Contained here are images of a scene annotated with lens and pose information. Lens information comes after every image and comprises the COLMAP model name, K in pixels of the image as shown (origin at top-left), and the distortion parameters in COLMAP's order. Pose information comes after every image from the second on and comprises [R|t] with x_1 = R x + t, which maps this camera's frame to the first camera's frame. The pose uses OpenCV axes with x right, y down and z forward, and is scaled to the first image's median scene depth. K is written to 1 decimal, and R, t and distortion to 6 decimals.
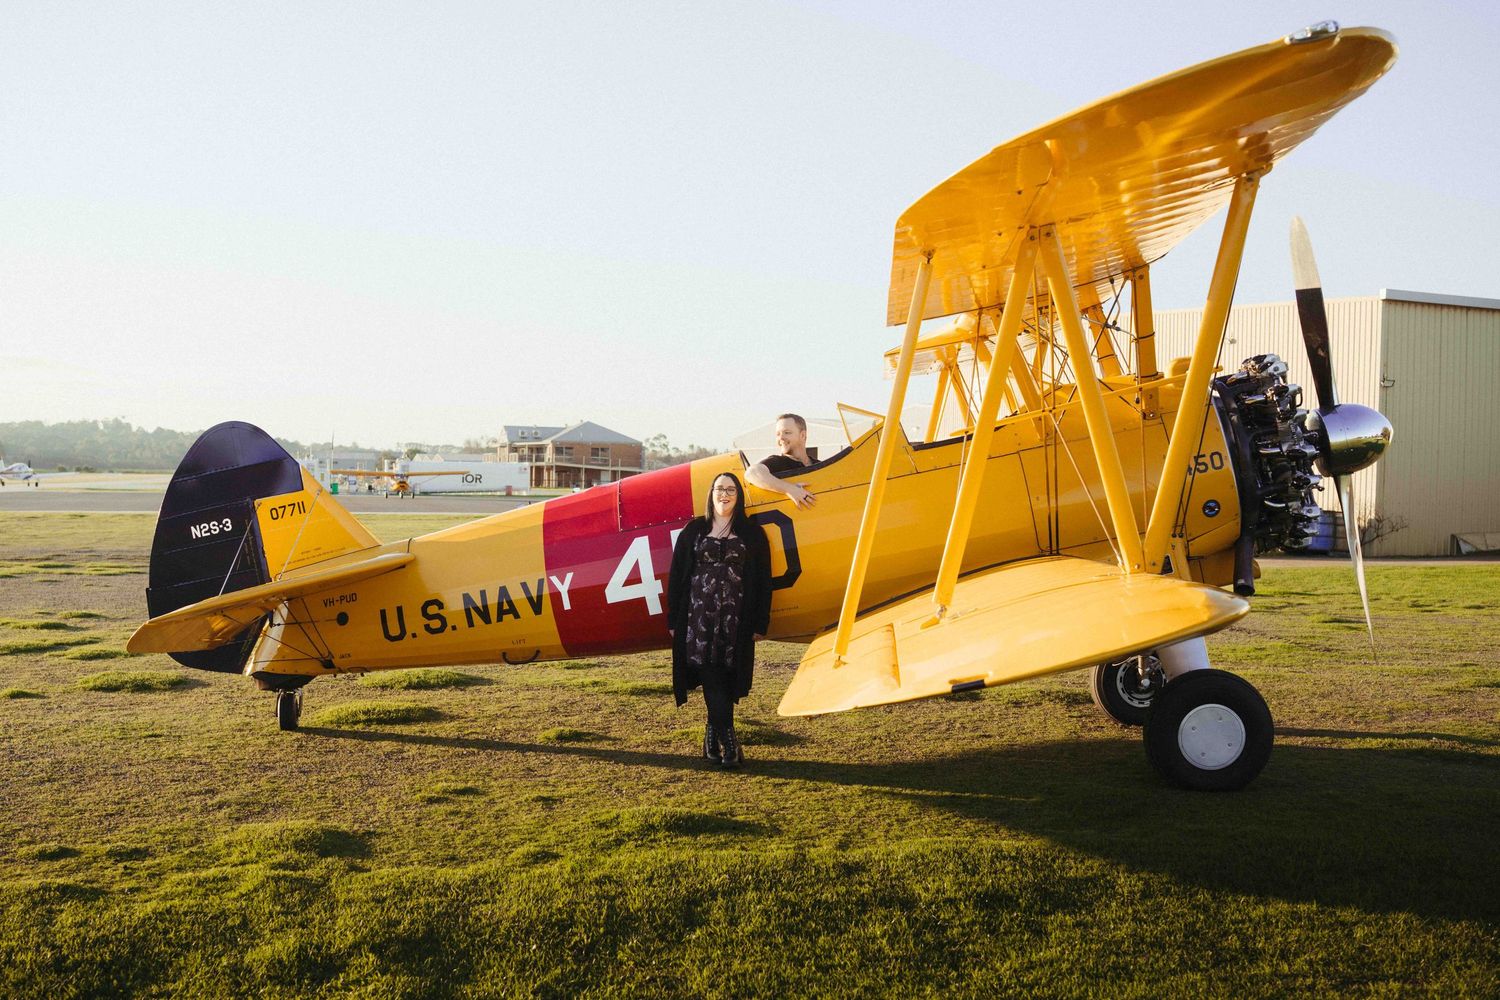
lens RADIAL K [[1489.3, 0, 707.0], [0, 1489.3, 546.0], [0, 0, 1]] dist [-0.176504, 0.183352]
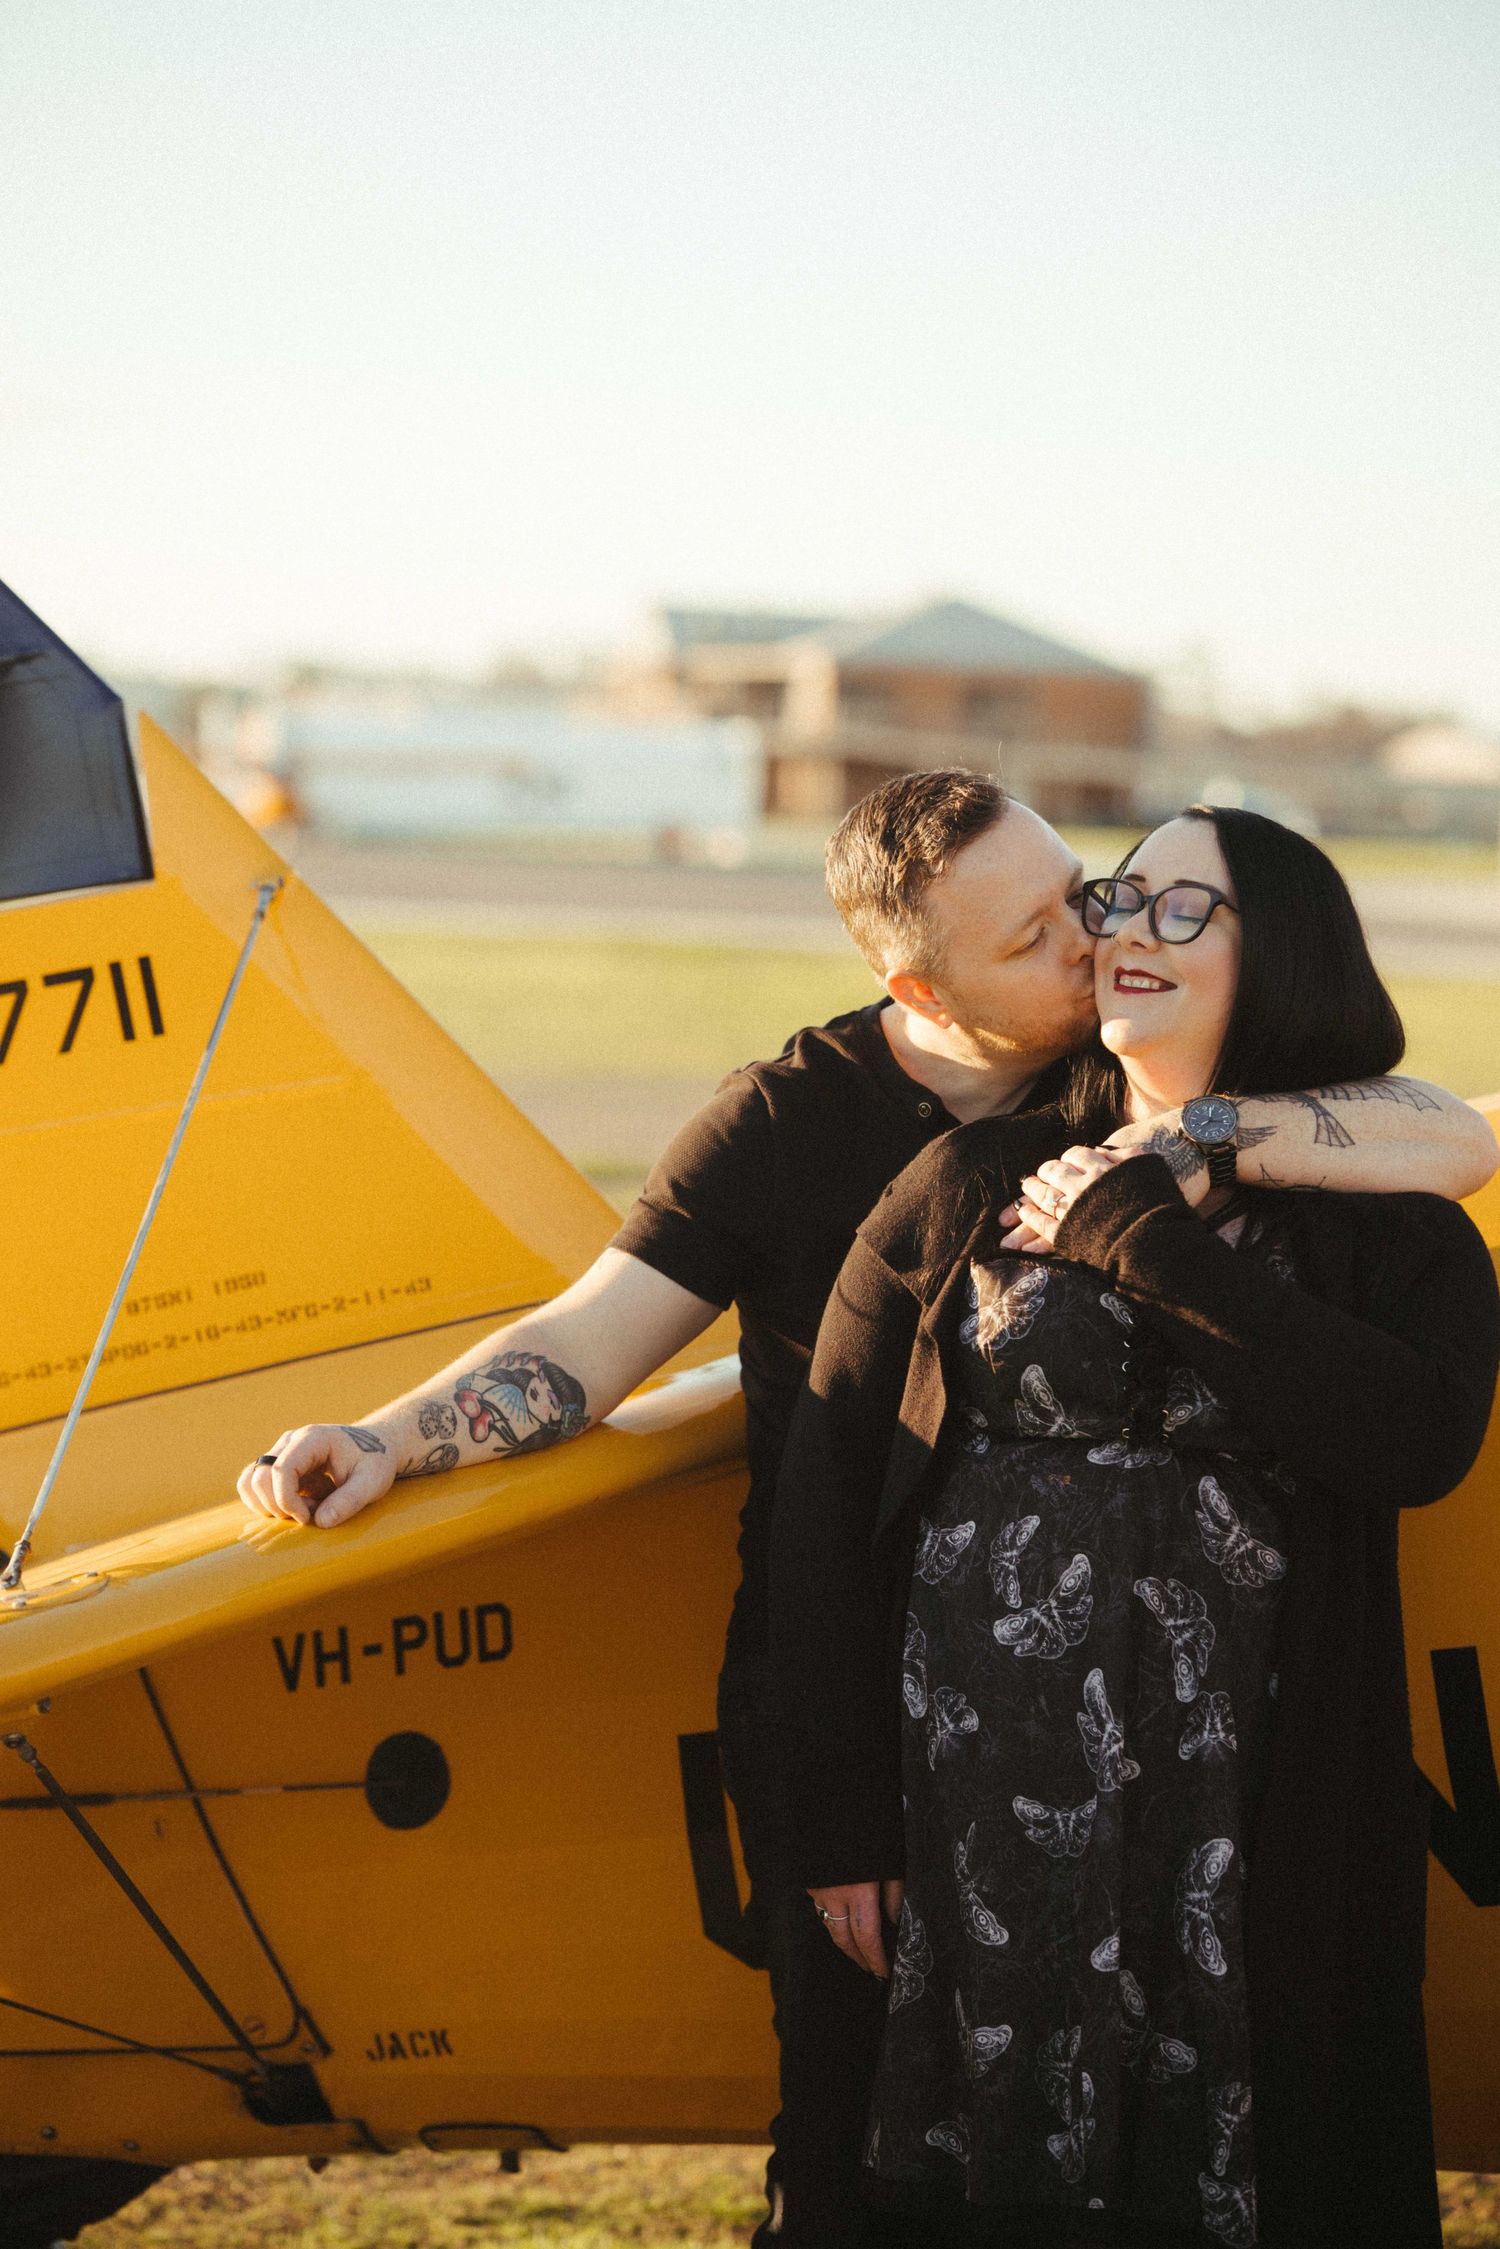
lens RADIAL K [[5387.6, 0, 768.0], [0, 5387.6, 1126.4], [0, 0, 1]] dist [0.728058, 0.273940]
pose [[0.993782, 0.031544, -0.106783, -0.162392], [-0.030027, 0.999425, 0.015779, -0.025125], [0.107219, -0.012475, 0.994157, 0.489267]]
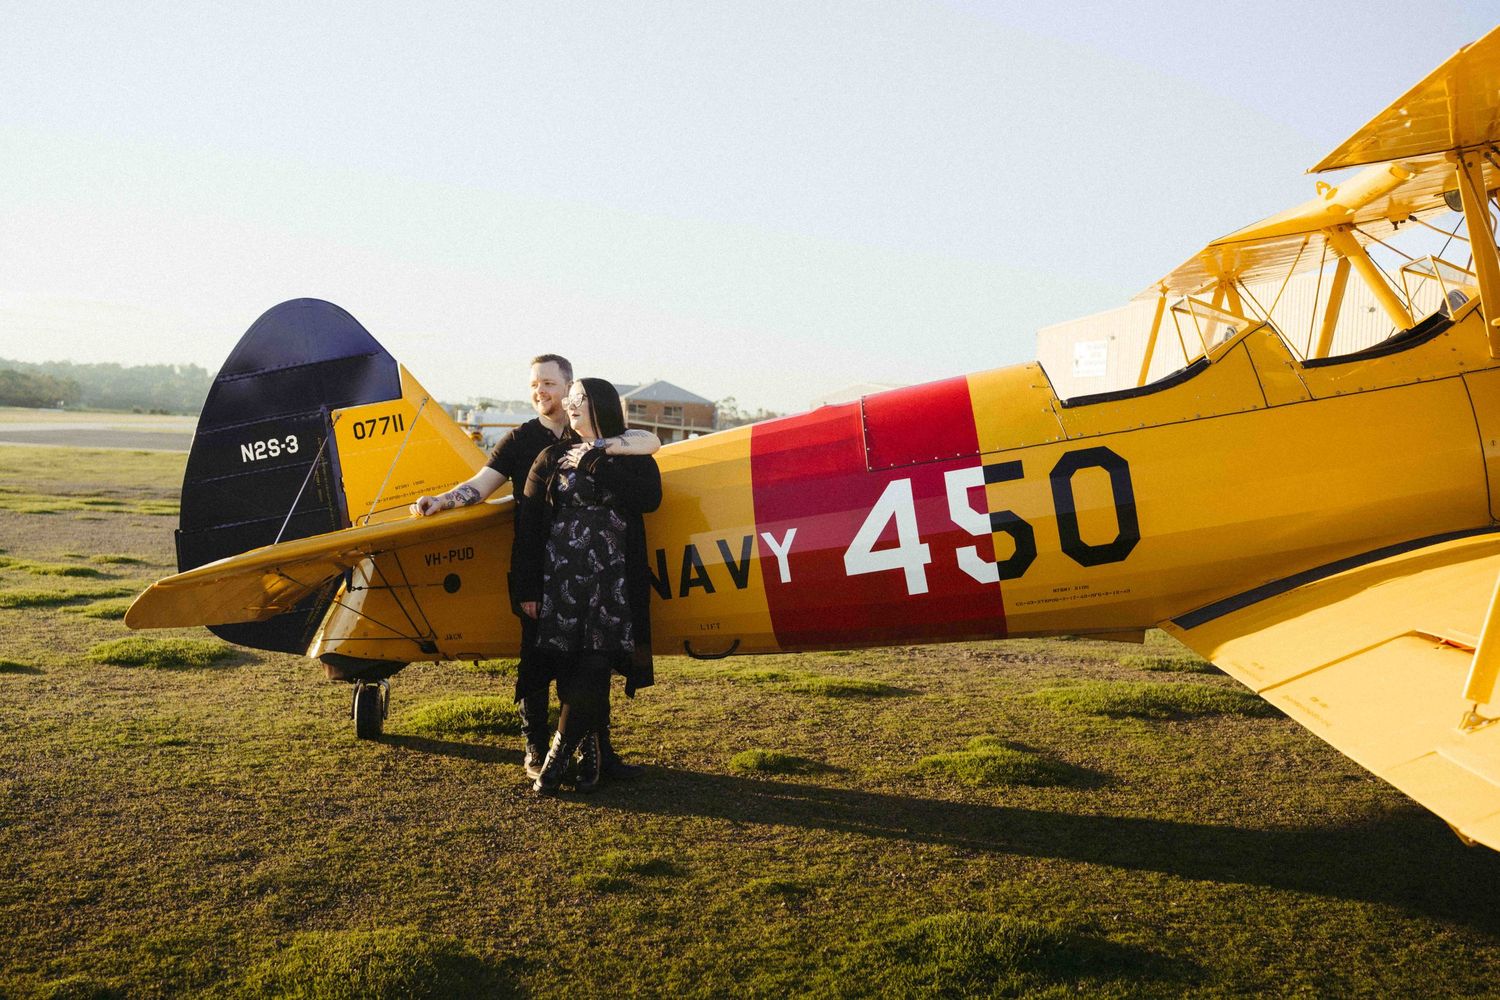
lens RADIAL K [[1473.2, 0, 755.7], [0, 1473.2, 496.2], [0, 0, 1]] dist [-0.186563, 0.208015]
pose [[0.999353, 0.034450, -0.010348, -0.101491], [-0.034540, 0.999367, -0.008559, 0.009311], [0.010047, 0.008911, 0.999910, 0.321431]]
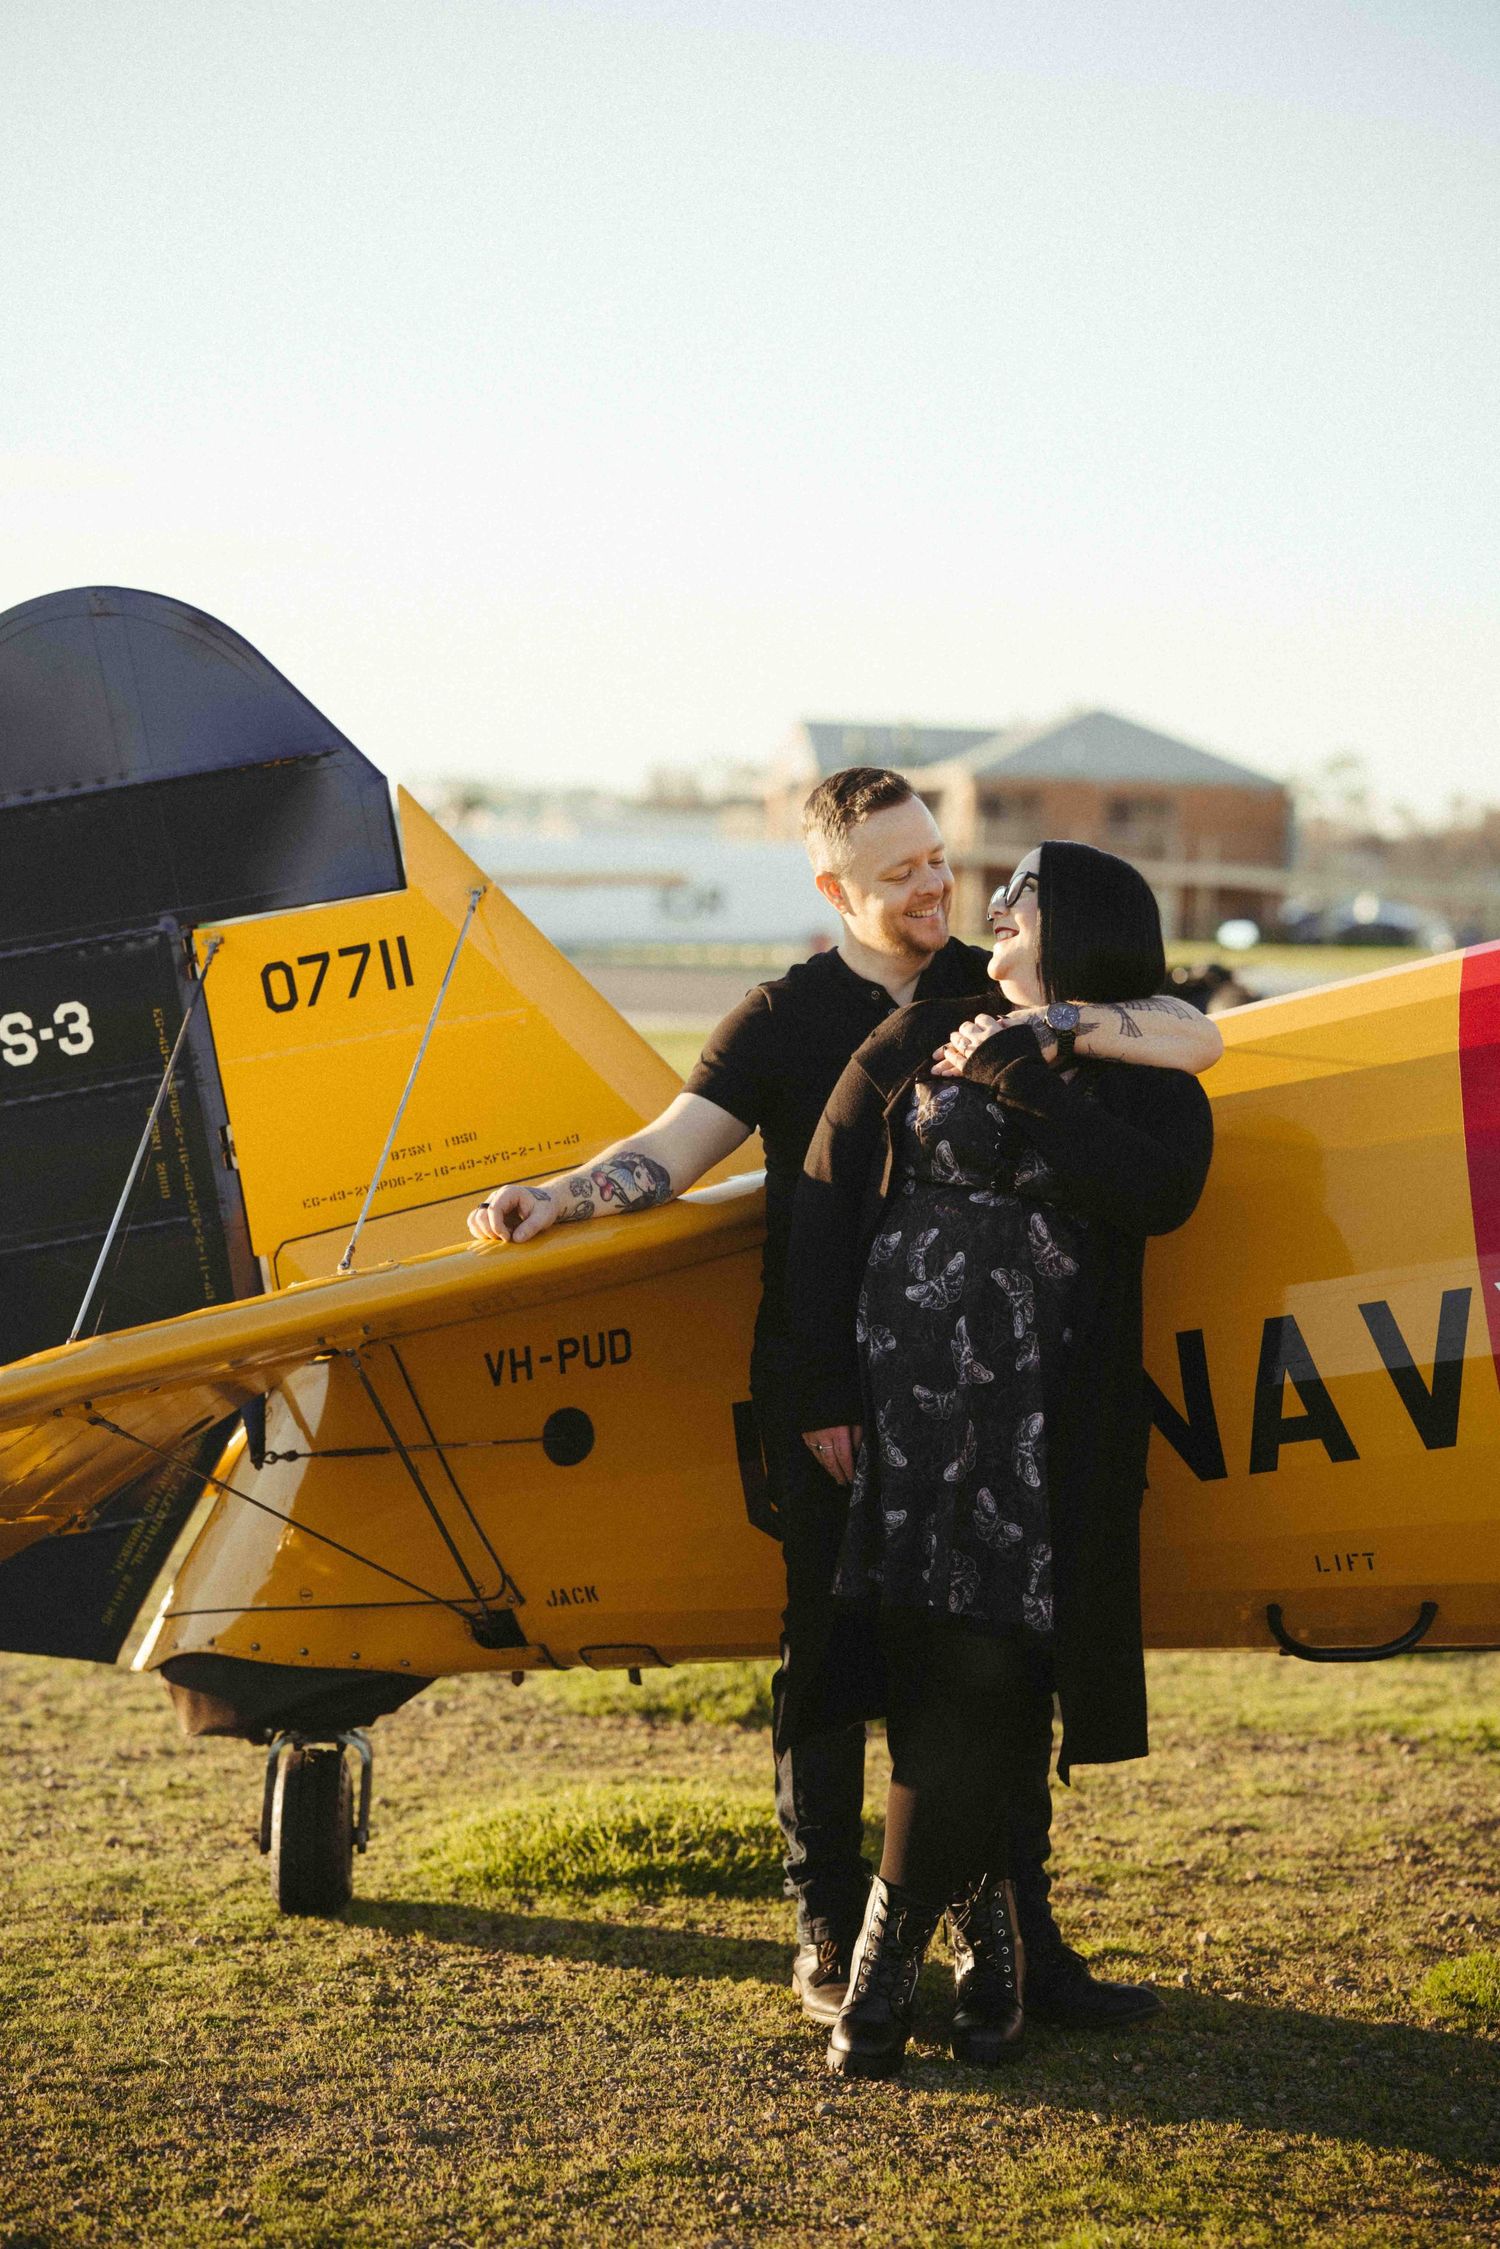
lens RADIAL K [[5247.6, 0, 767.4], [0, 5247.6, 1143.8], [0, 0, 1]] dist [0.729936, 0.293086]
pose [[0.990423, 0.021431, -0.136392, -0.105172], [-0.021619, 0.999766, 0.000099, 0.001697], [0.136363, 0.002851, 0.990655, 0.175319]]
